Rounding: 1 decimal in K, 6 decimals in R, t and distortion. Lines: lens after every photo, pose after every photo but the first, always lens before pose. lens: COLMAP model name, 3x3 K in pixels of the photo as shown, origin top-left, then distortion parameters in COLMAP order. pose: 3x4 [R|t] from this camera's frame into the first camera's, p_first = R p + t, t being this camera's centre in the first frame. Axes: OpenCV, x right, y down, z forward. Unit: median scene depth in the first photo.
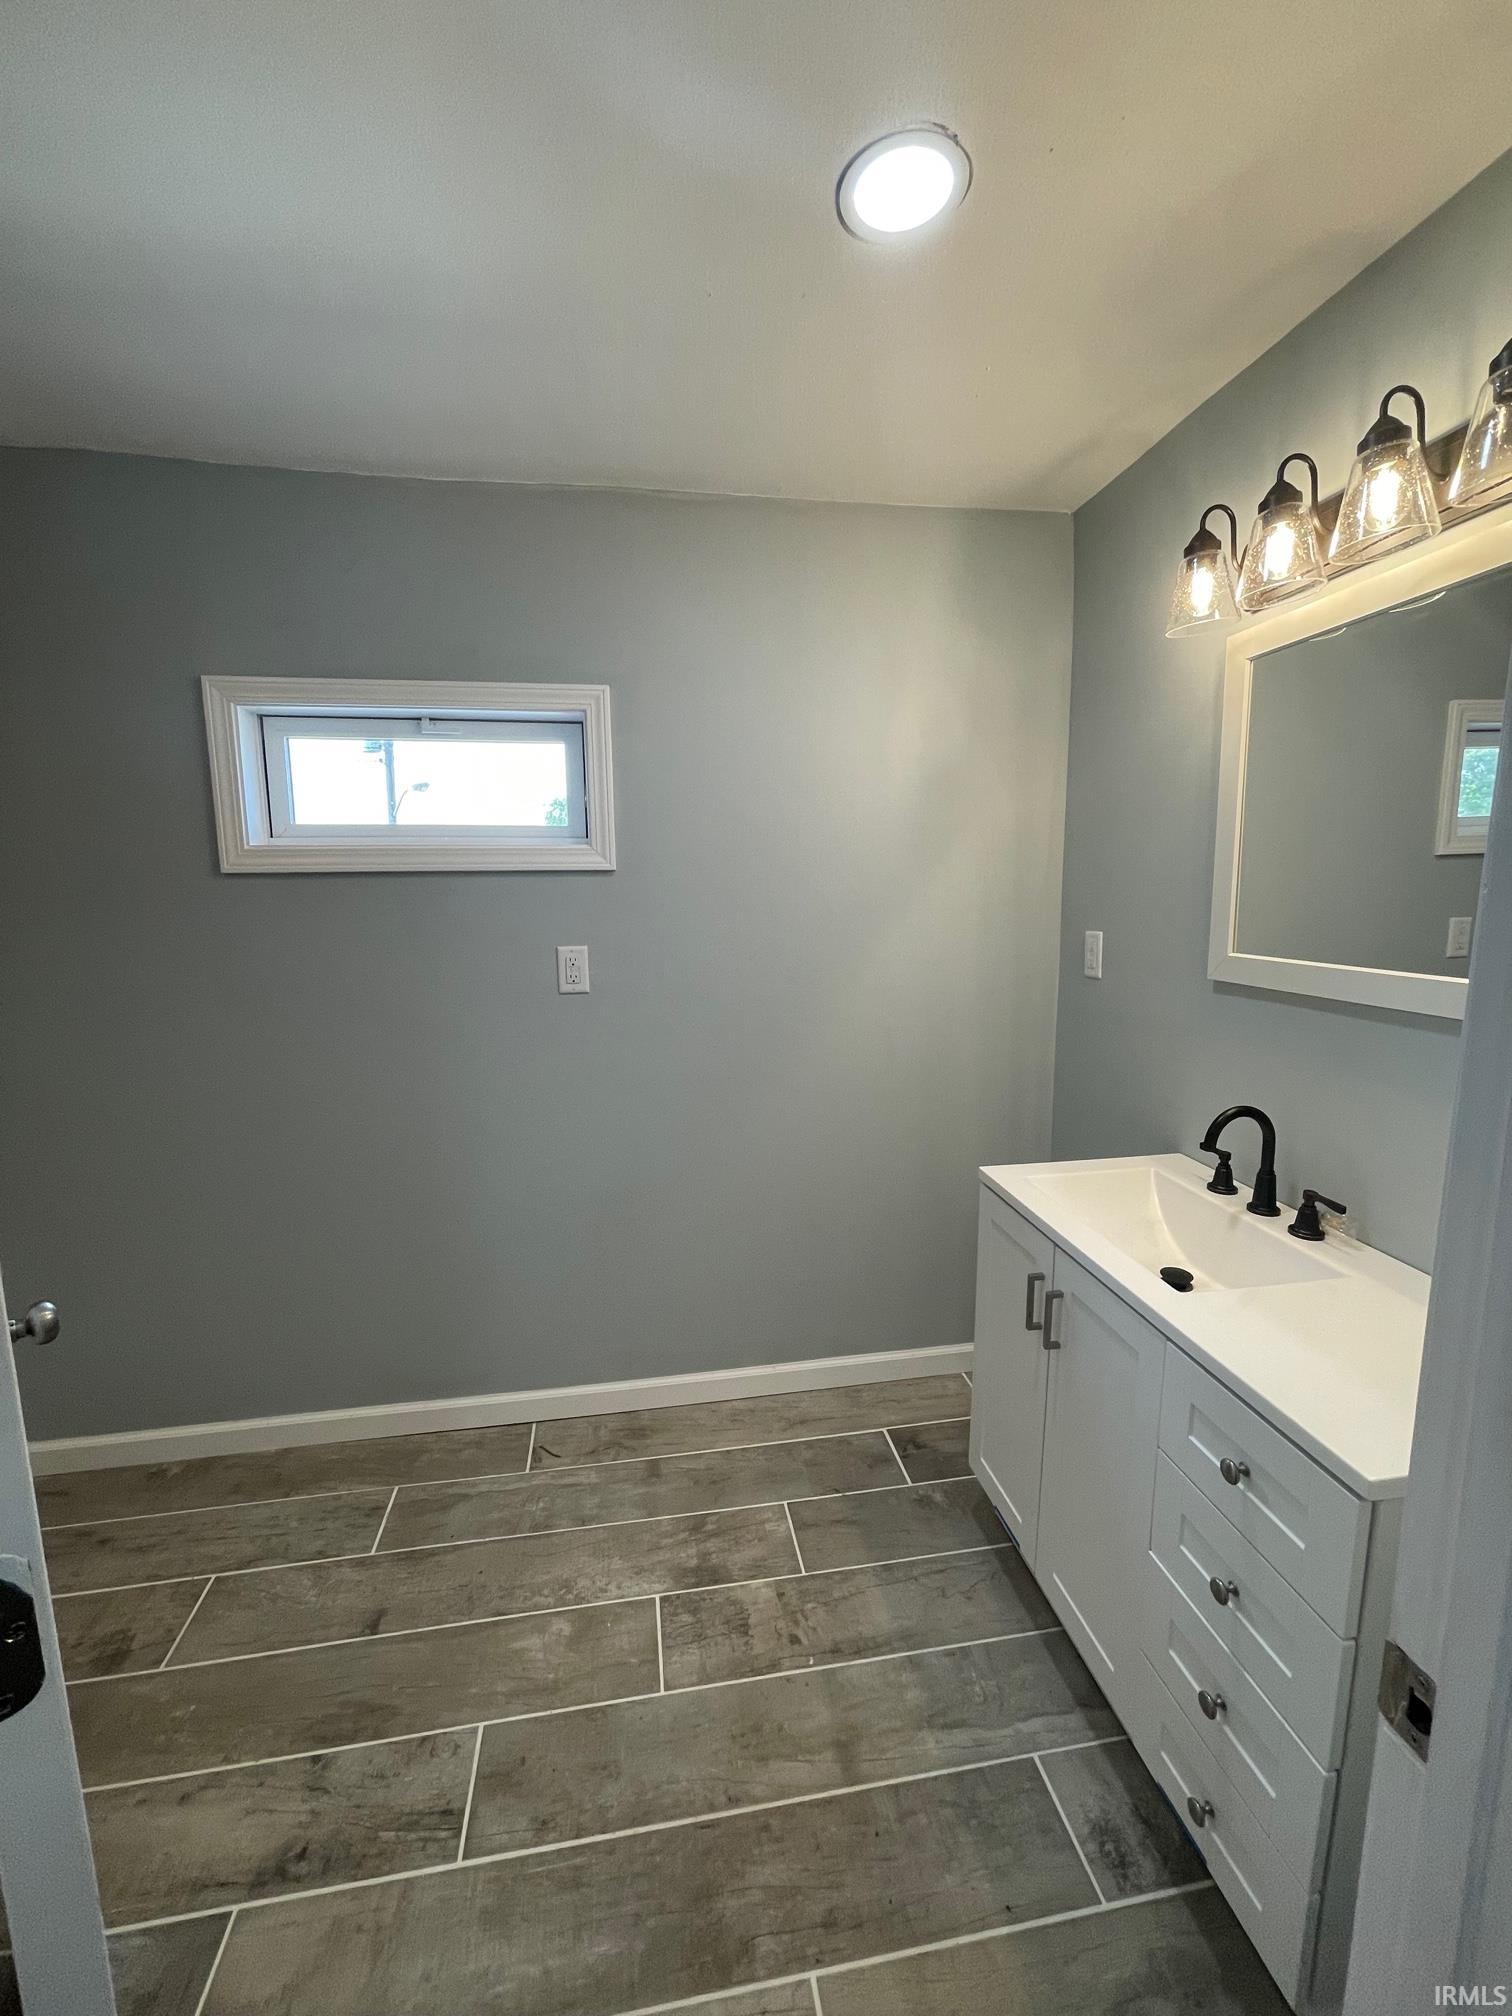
lens RADIAL K [[793.2, 0, 747.5], [0, 793.2, 1015.3], [0, 0, 1]] dist [-0.002436, 0.000366]
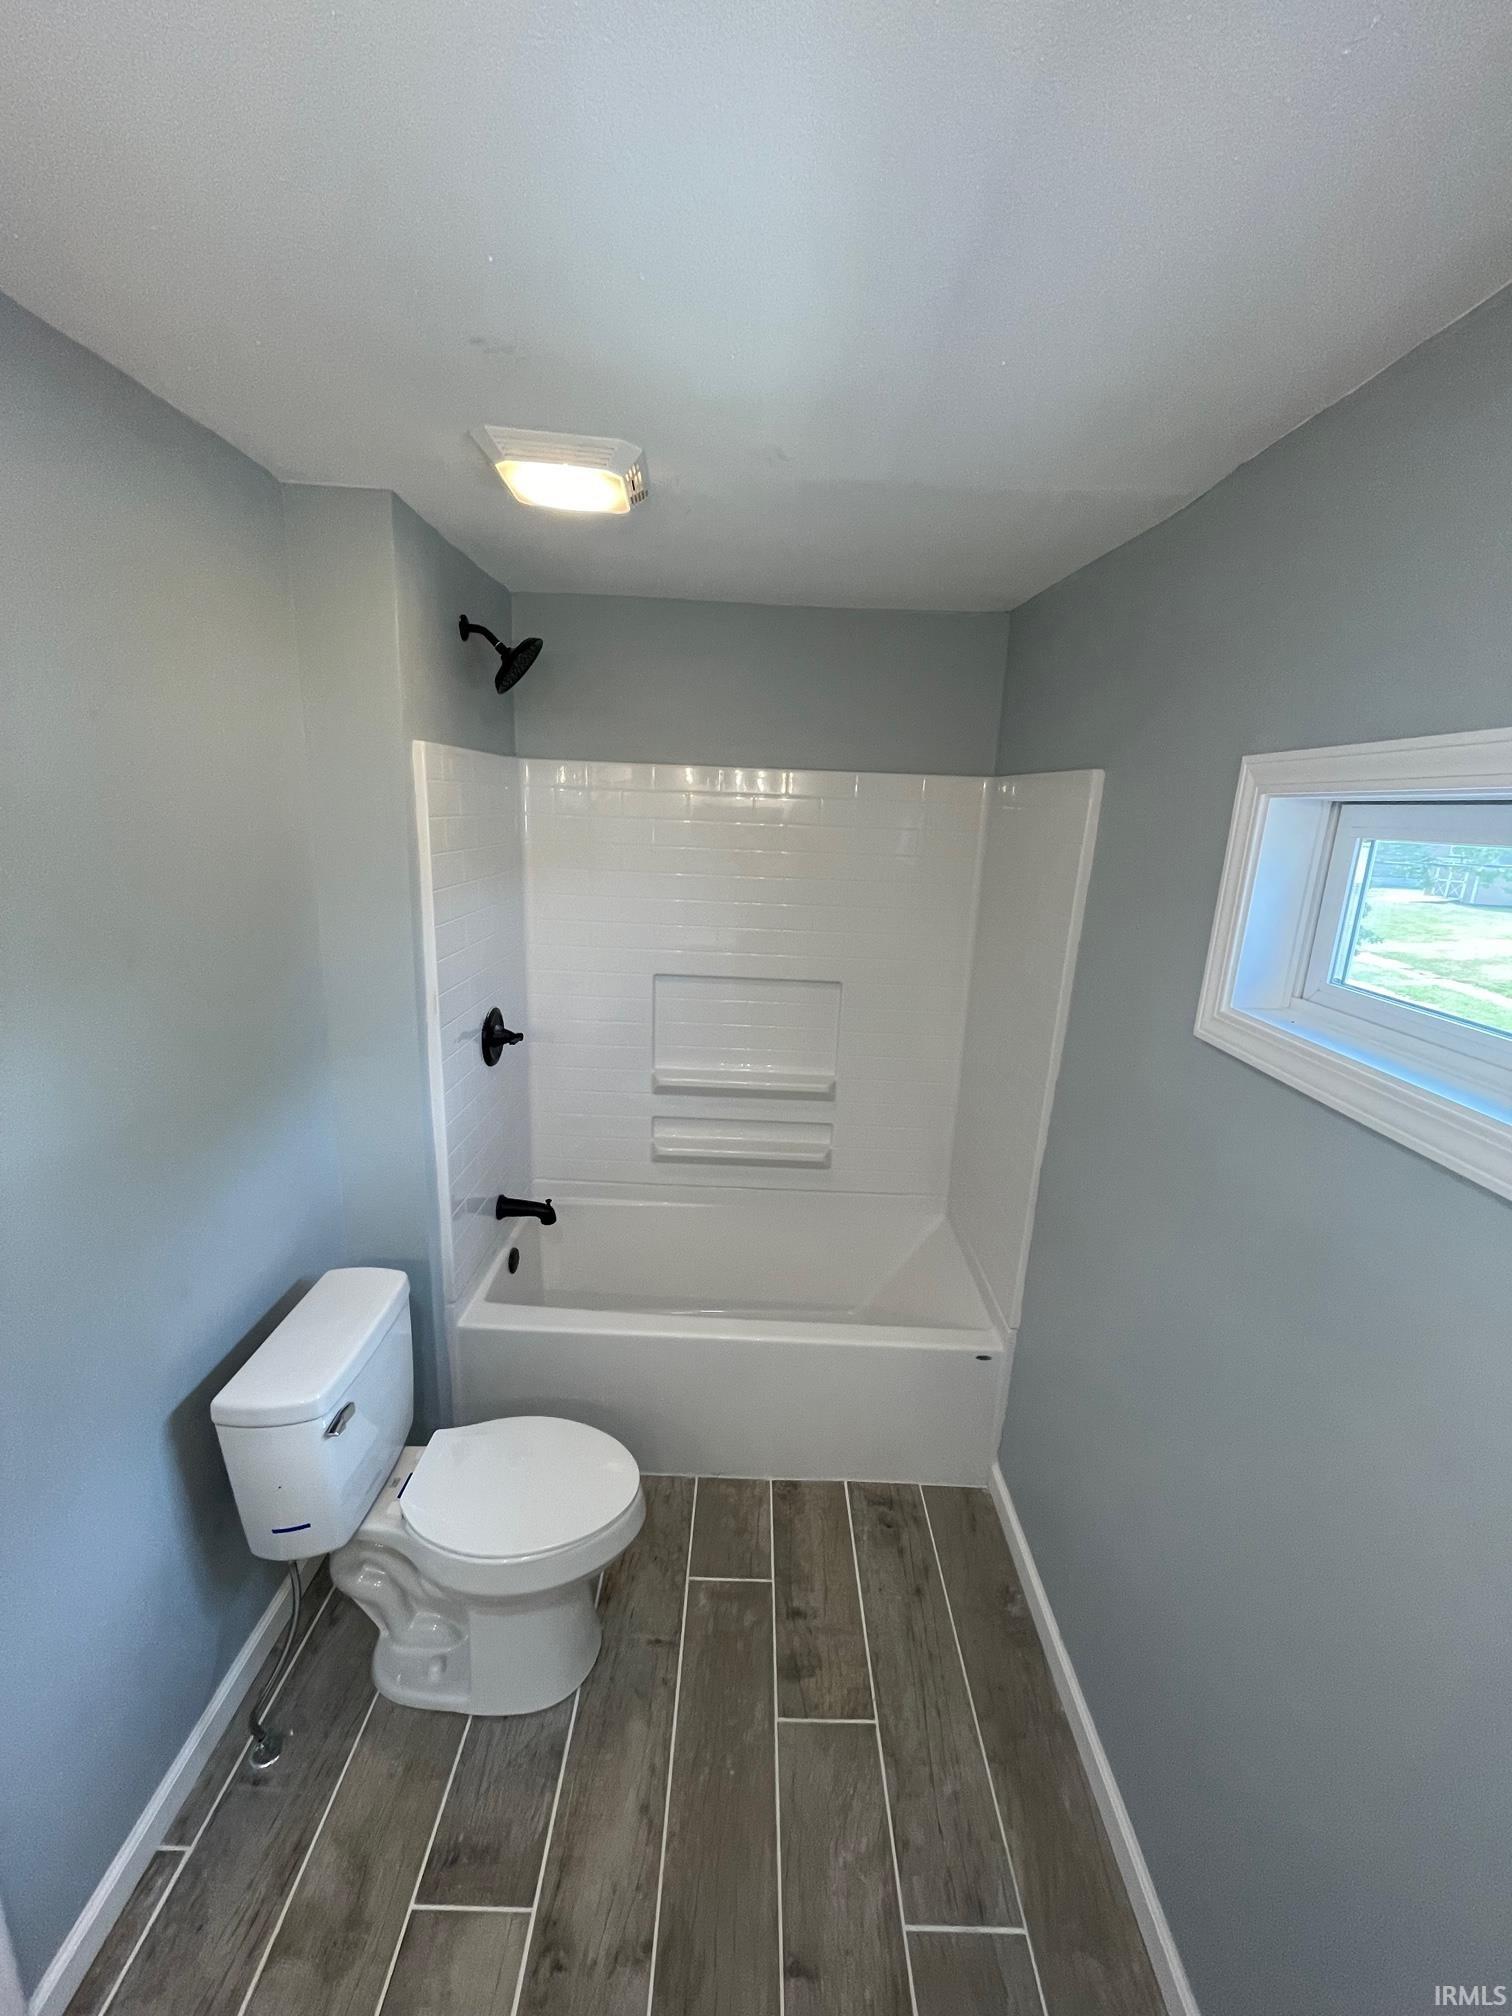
lens RADIAL K [[811.1, 0, 754.2], [0, 811.1, 1005.5], [0, 0, 1]] dist [-0.003783, 0.000712]
pose [[-0.164196, 0.241017, -0.956530, 0.092471], [-0.192690, 0.943174, 0.270729, -0.393577], [0.967425, 0.228766, -0.108424, 0.848870]]
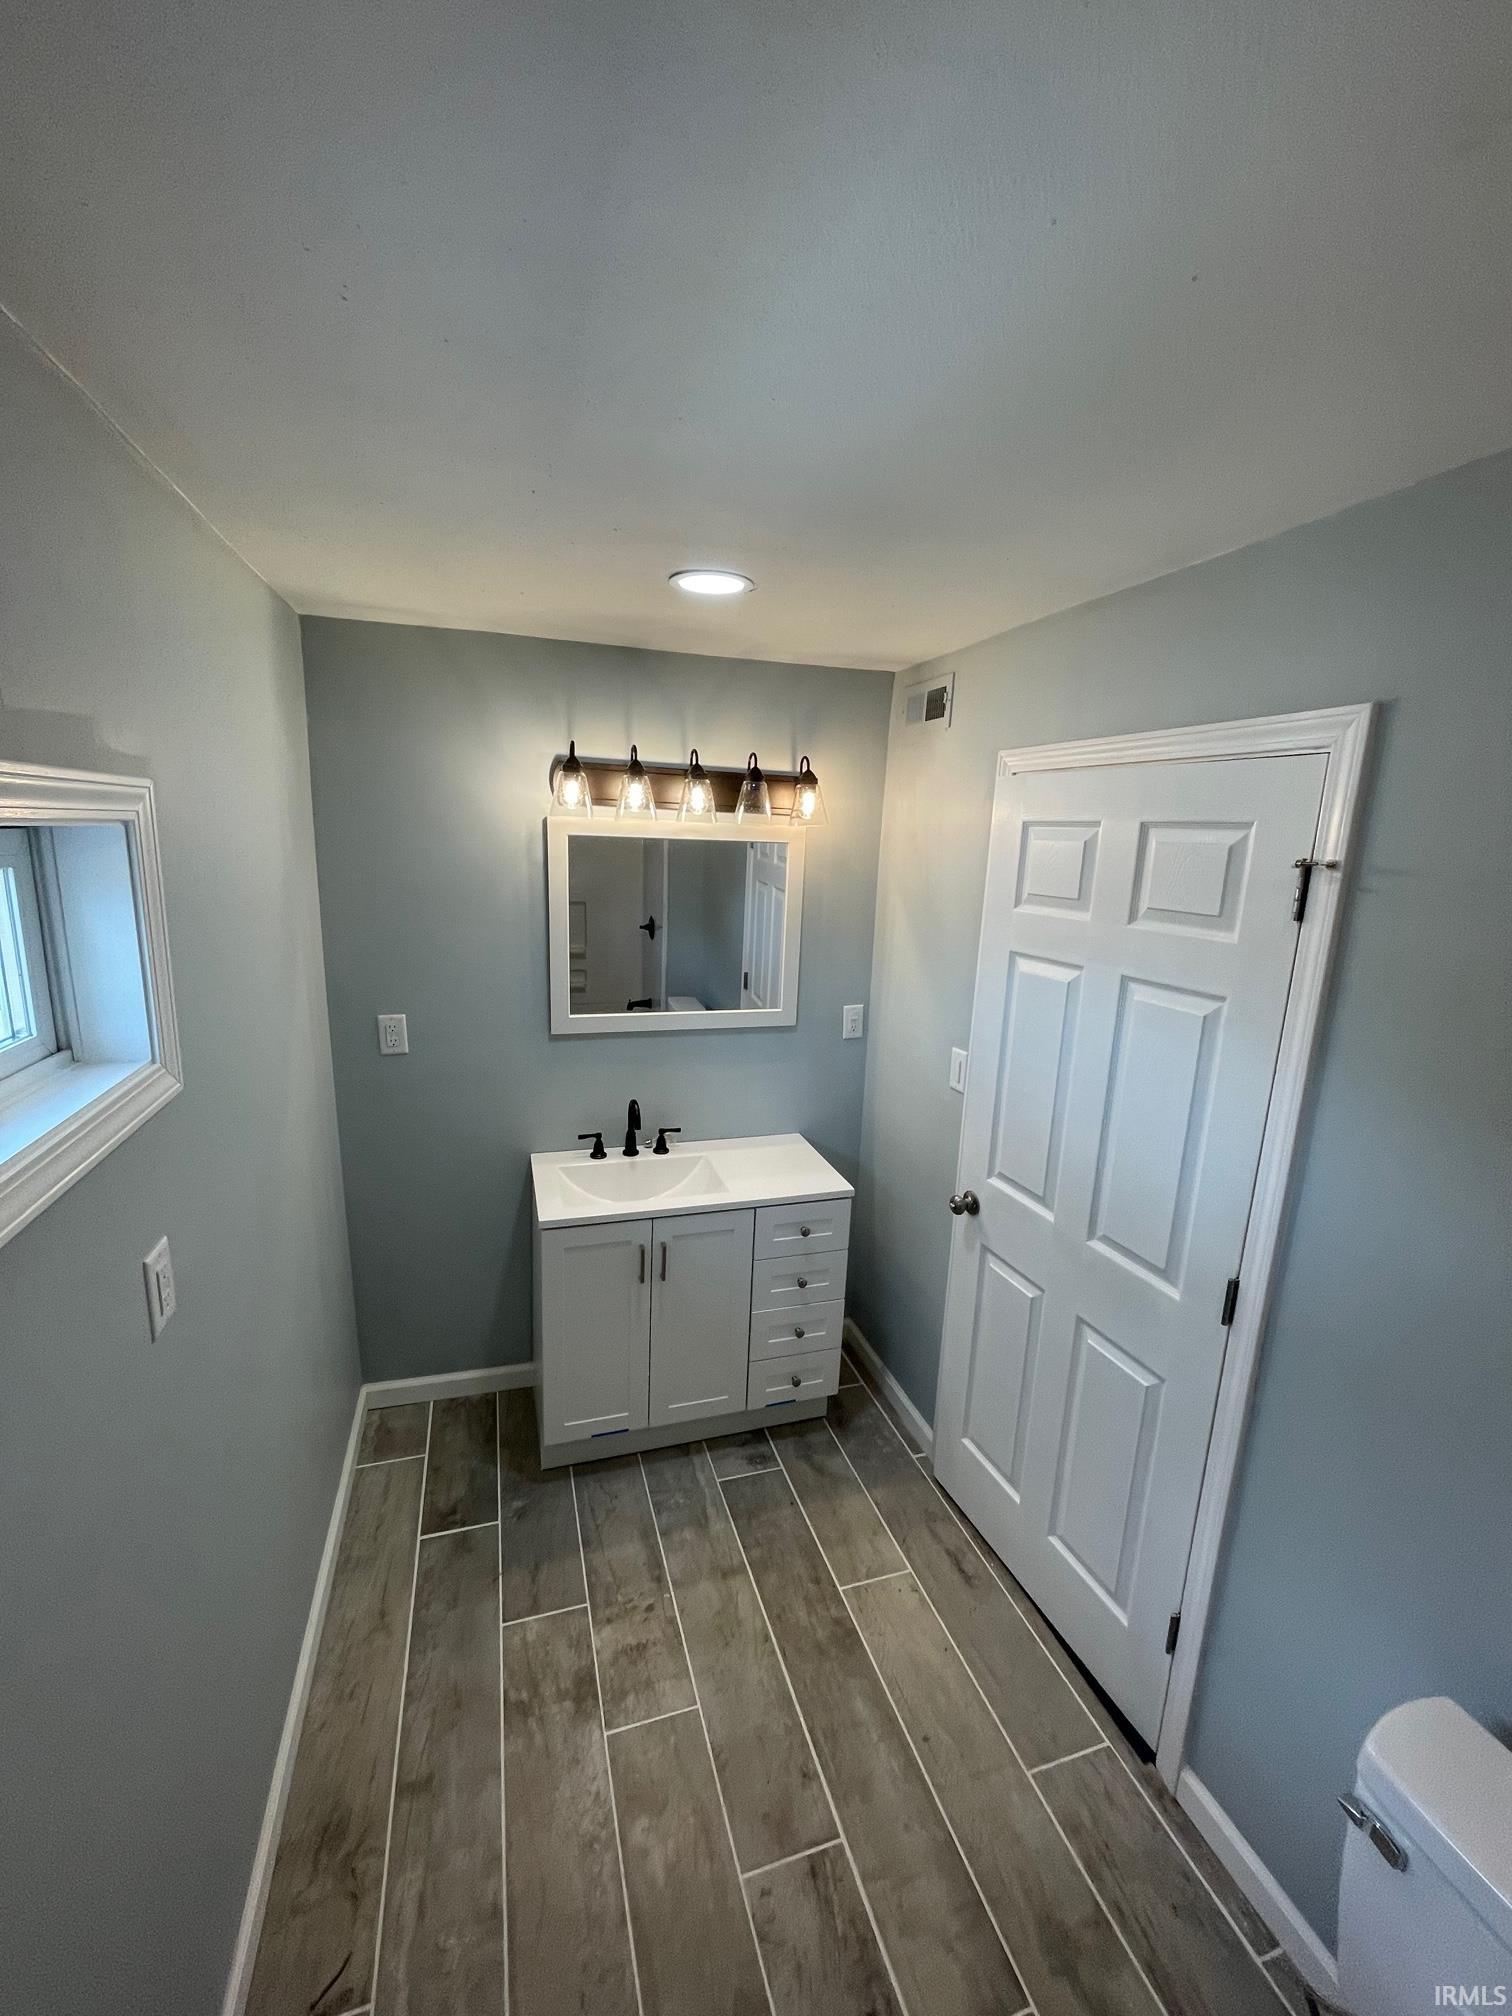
lens RADIAL K [[811.1, 0, 754.2], [0, 811.1, 1005.5], [0, 0, 1]] dist [-0.003783, 0.000712]
pose [[-0.149159, -0.196886, 0.969014, -1.050082], [0.117682, 0.969477, 0.215095, -0.420234], [-0.981785, 0.146119, -0.121437, 0.858431]]
